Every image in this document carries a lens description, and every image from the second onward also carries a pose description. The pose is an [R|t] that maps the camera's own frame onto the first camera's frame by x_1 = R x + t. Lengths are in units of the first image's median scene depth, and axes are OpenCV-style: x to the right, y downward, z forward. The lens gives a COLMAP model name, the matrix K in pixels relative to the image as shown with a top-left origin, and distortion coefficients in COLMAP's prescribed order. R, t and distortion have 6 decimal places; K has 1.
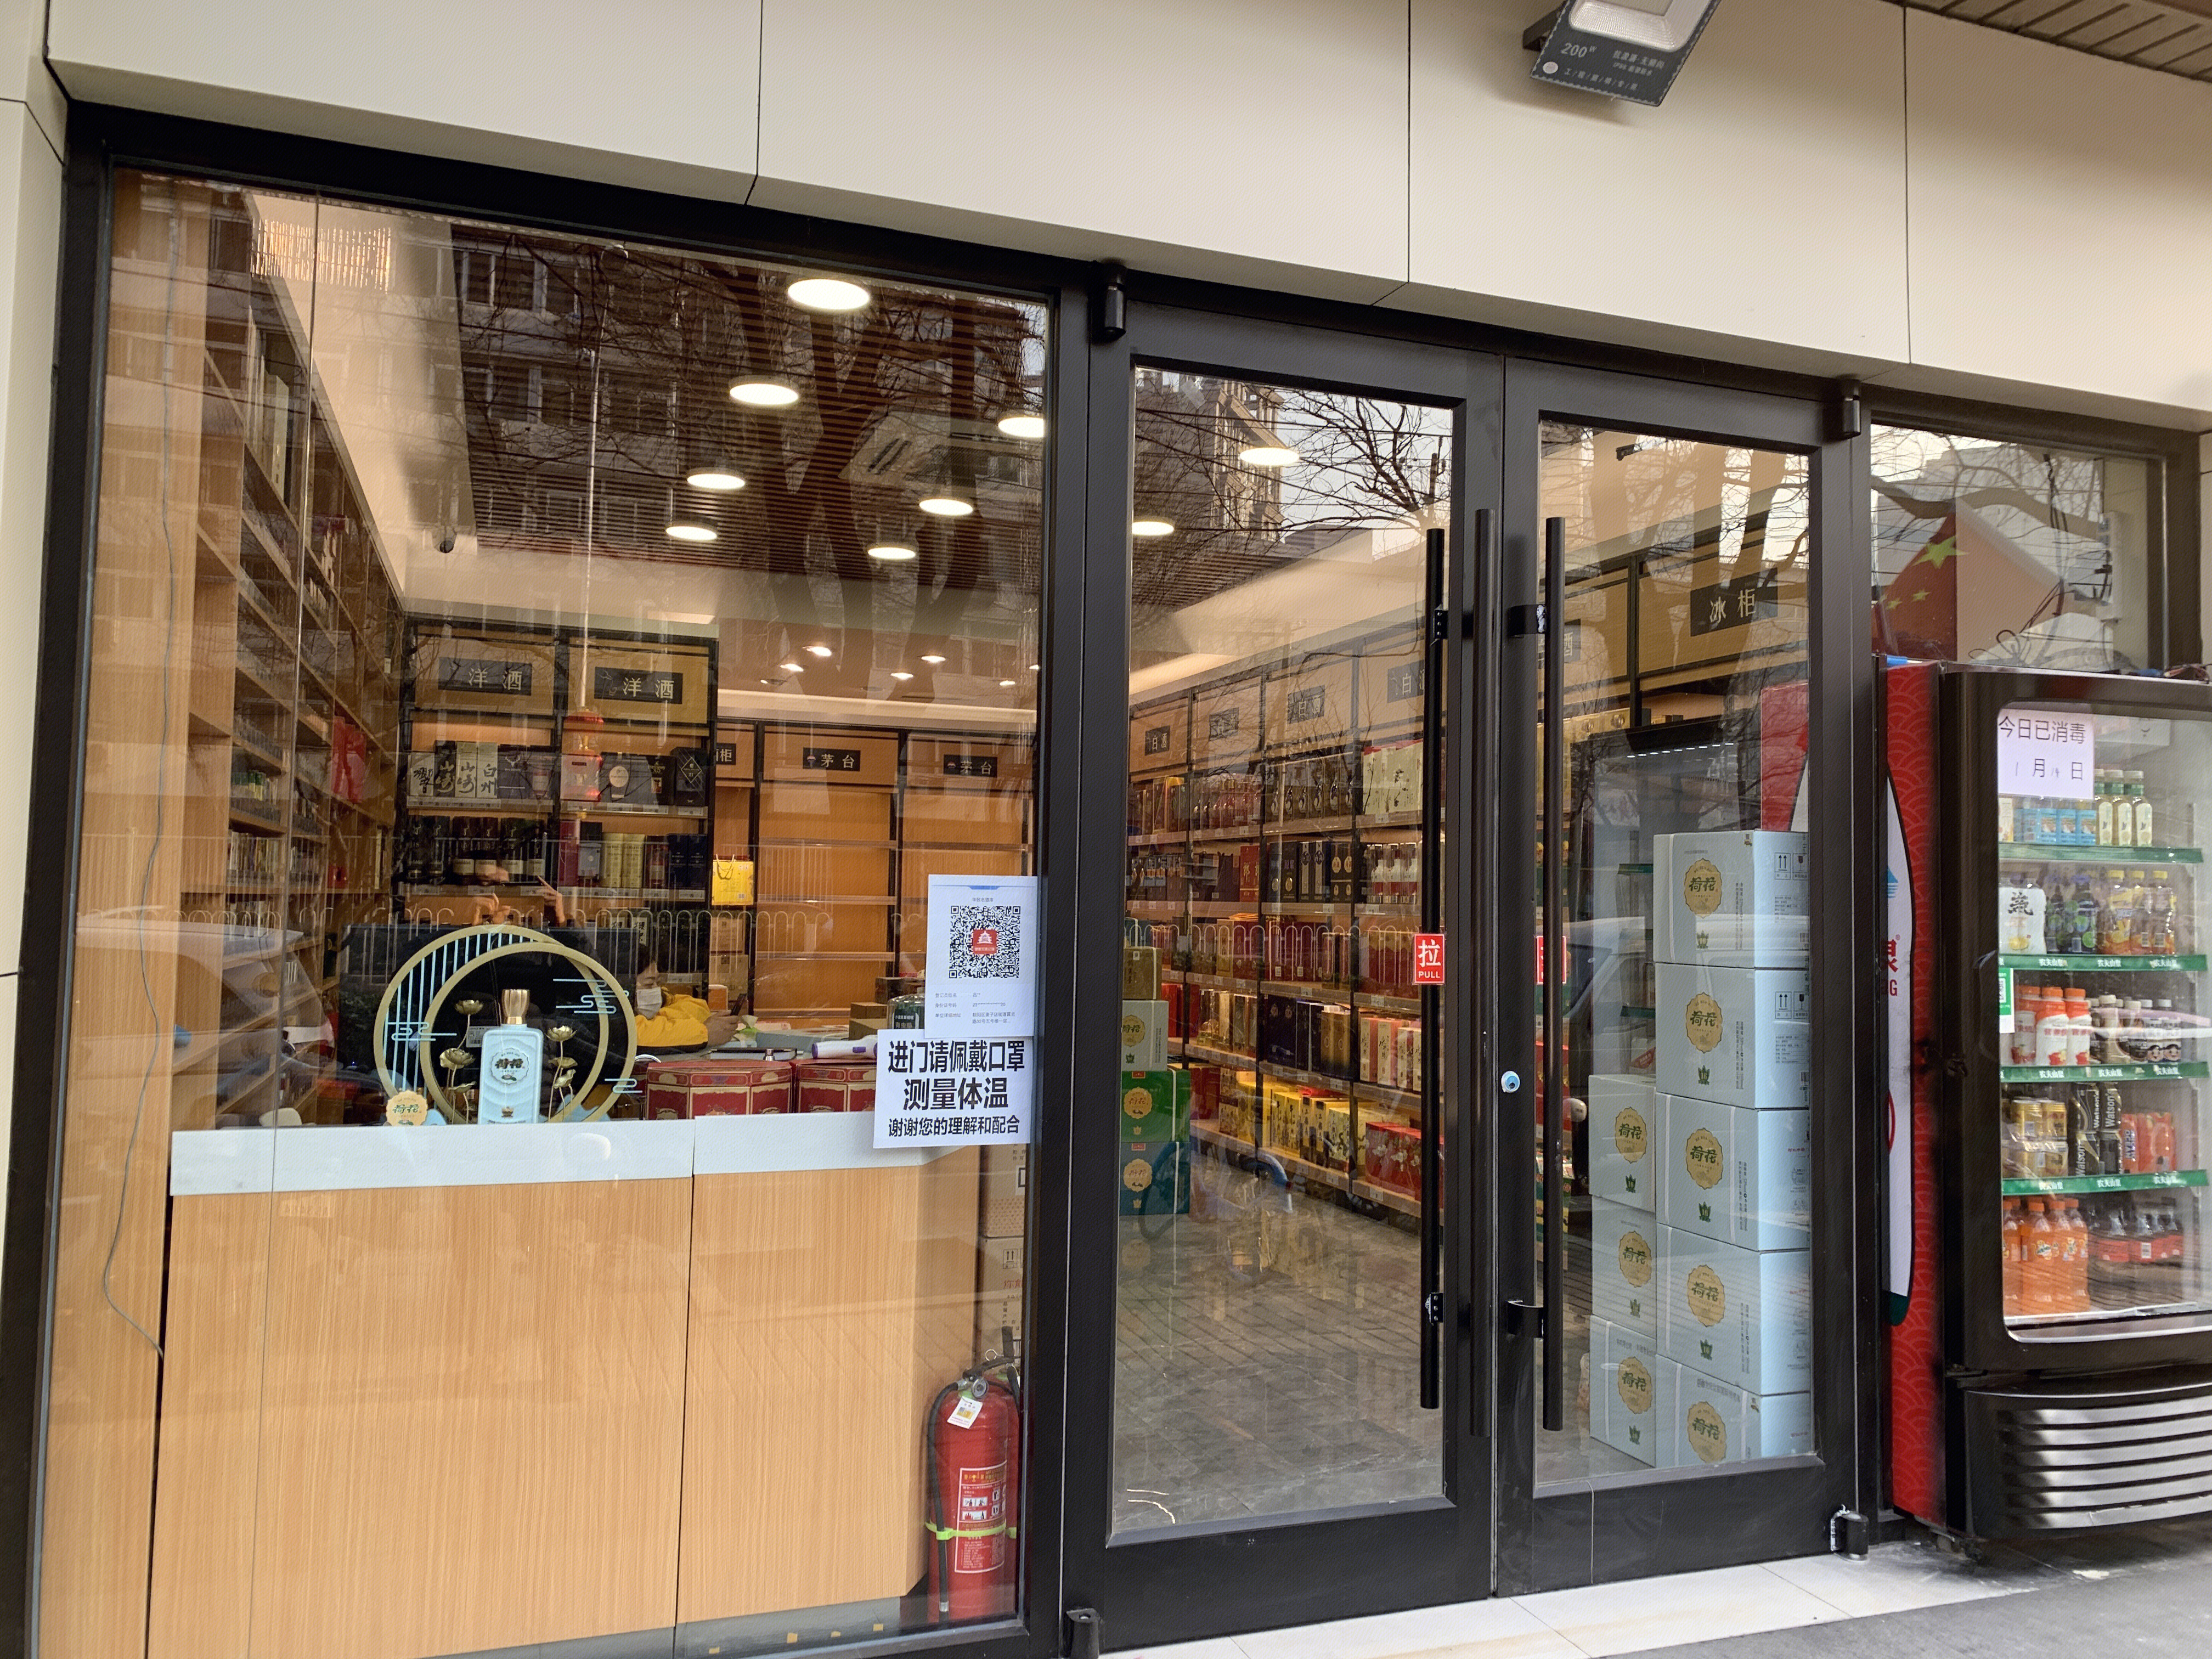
lens RADIAL K [[1688.0, 0, 1110.5], [0, 1688.0, 807.6], [0, 0, 1]] dist [0.045490, -0.057633]
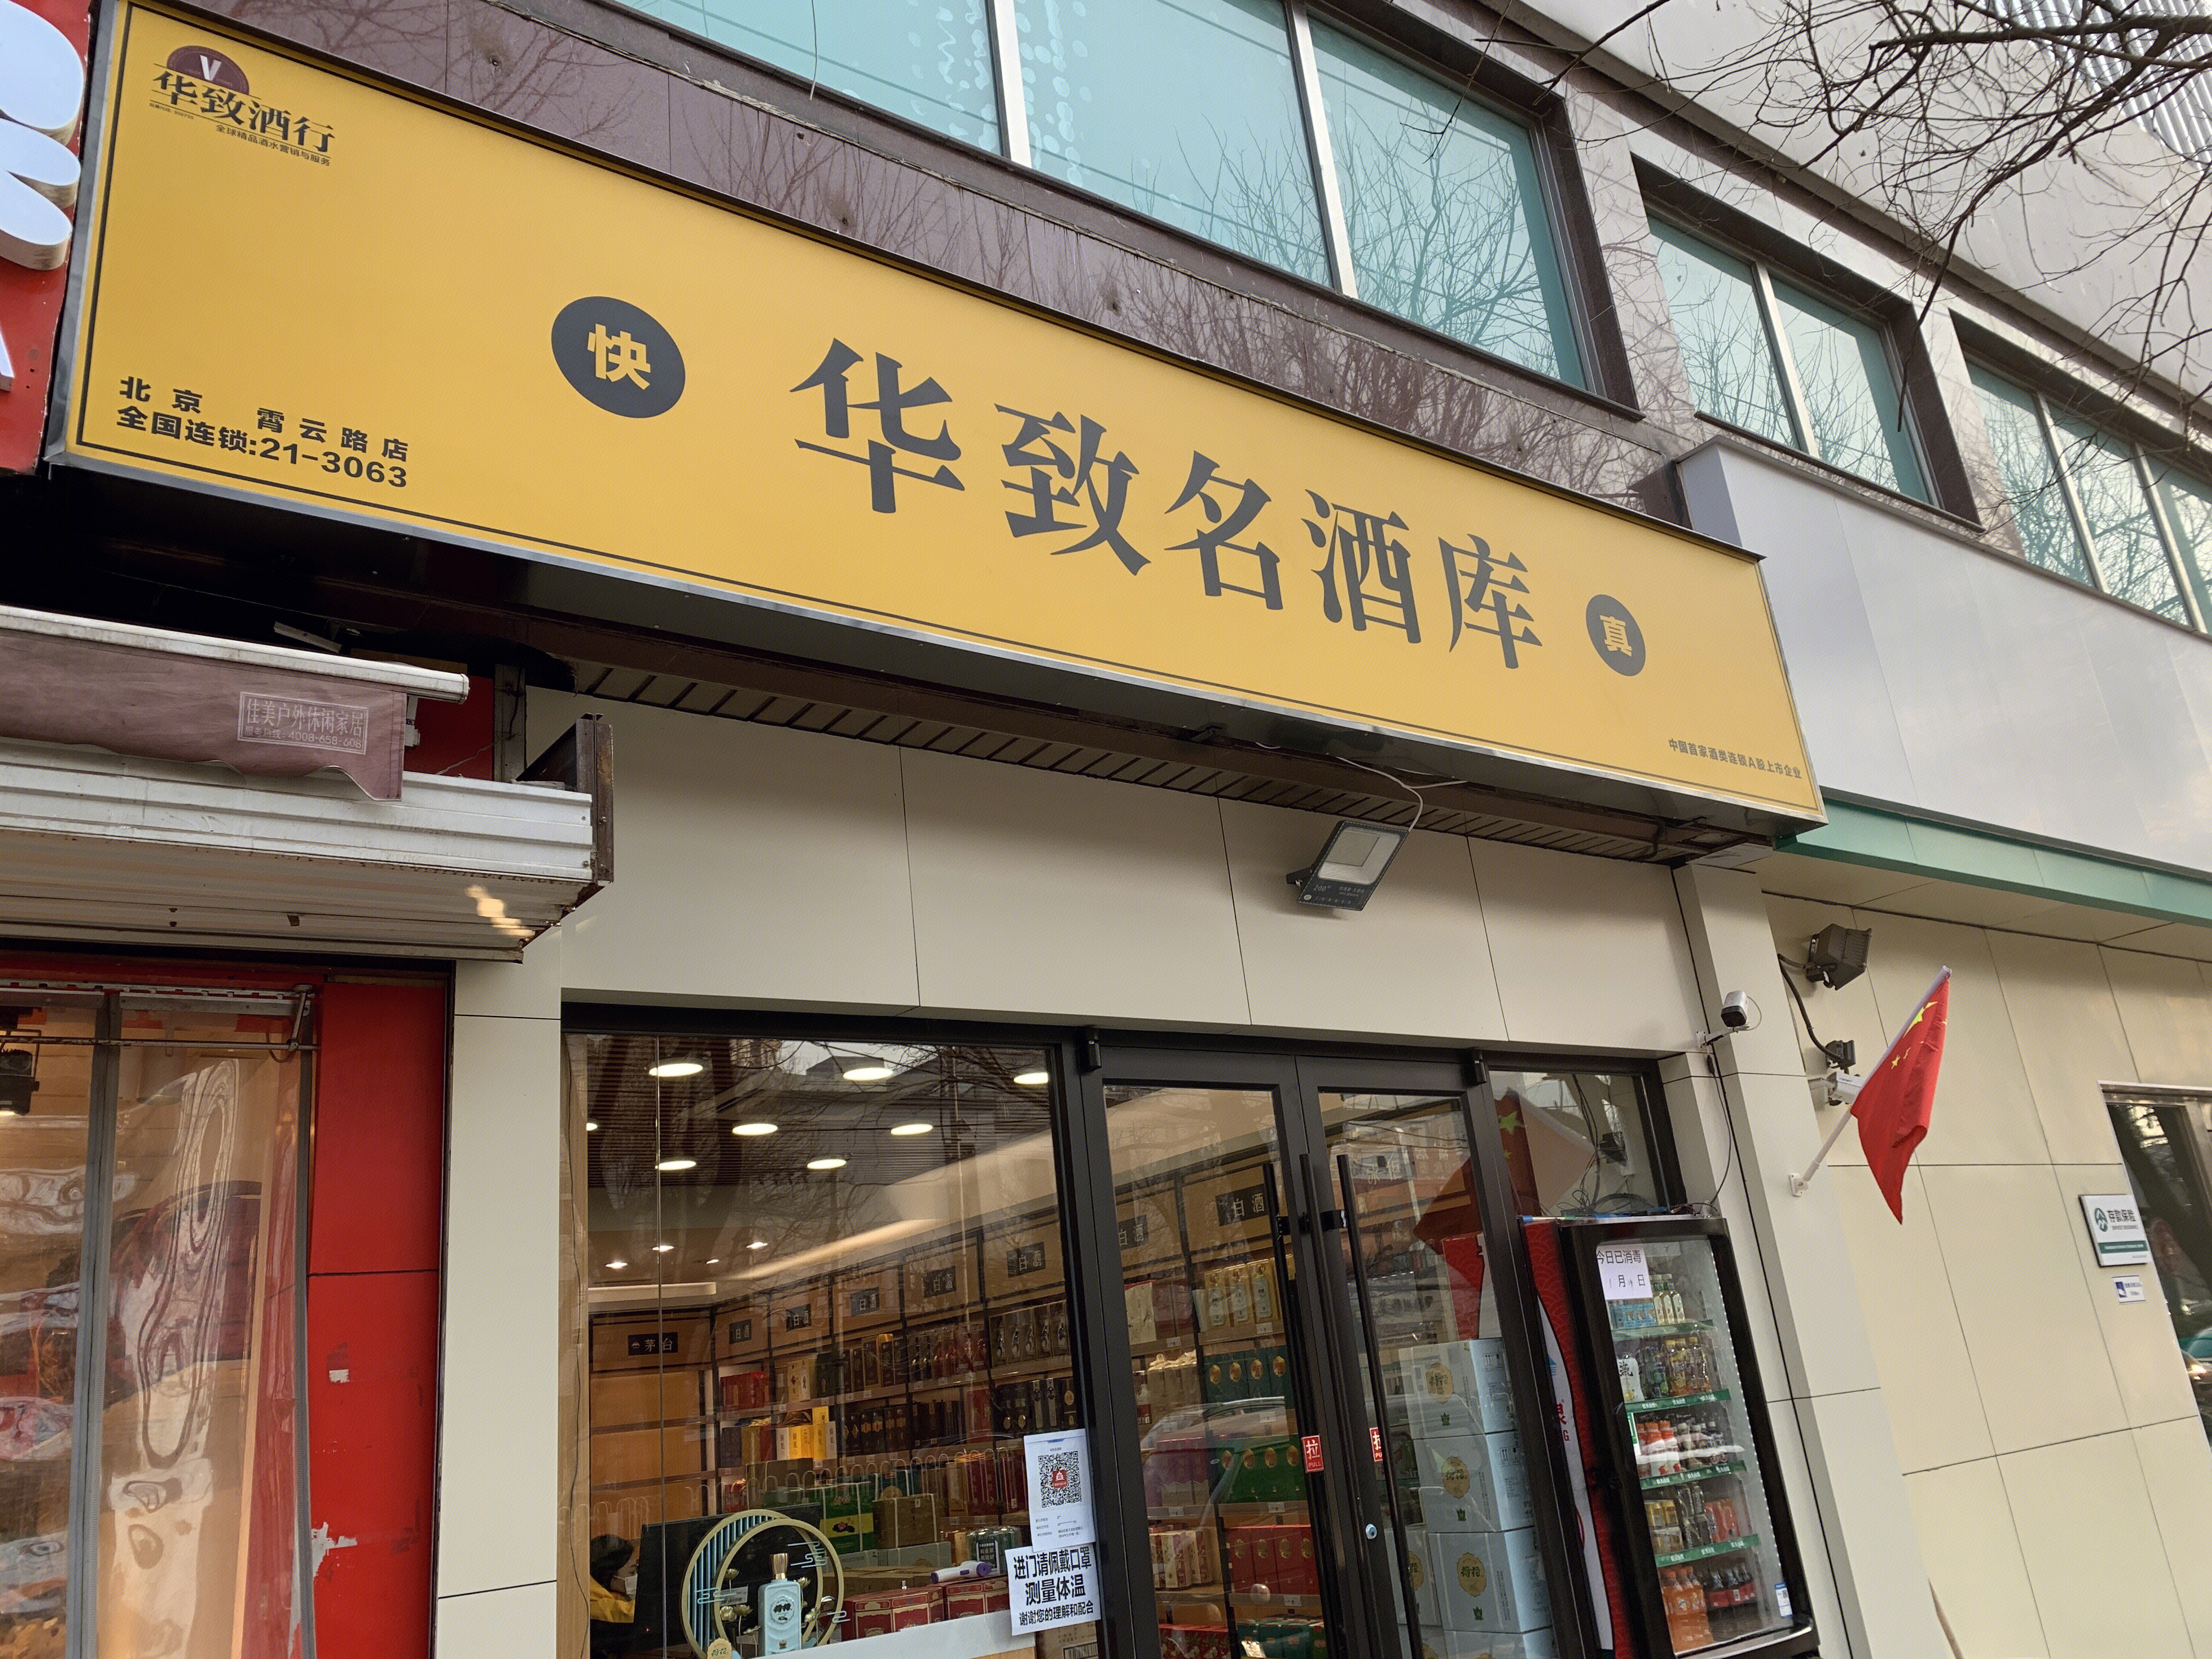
lens RADIAL K [[1688.0, 0, 1118.4], [0, 1688.0, 820.8], [0, 0, 1]] dist [0.045490, -0.057633]
pose [[0.954790, -0.024102, 0.296304, -0.416085], [0.108993, 0.955684, -0.273476, -0.055901], [-0.276581, 0.293407, 0.915104, -0.524419]]
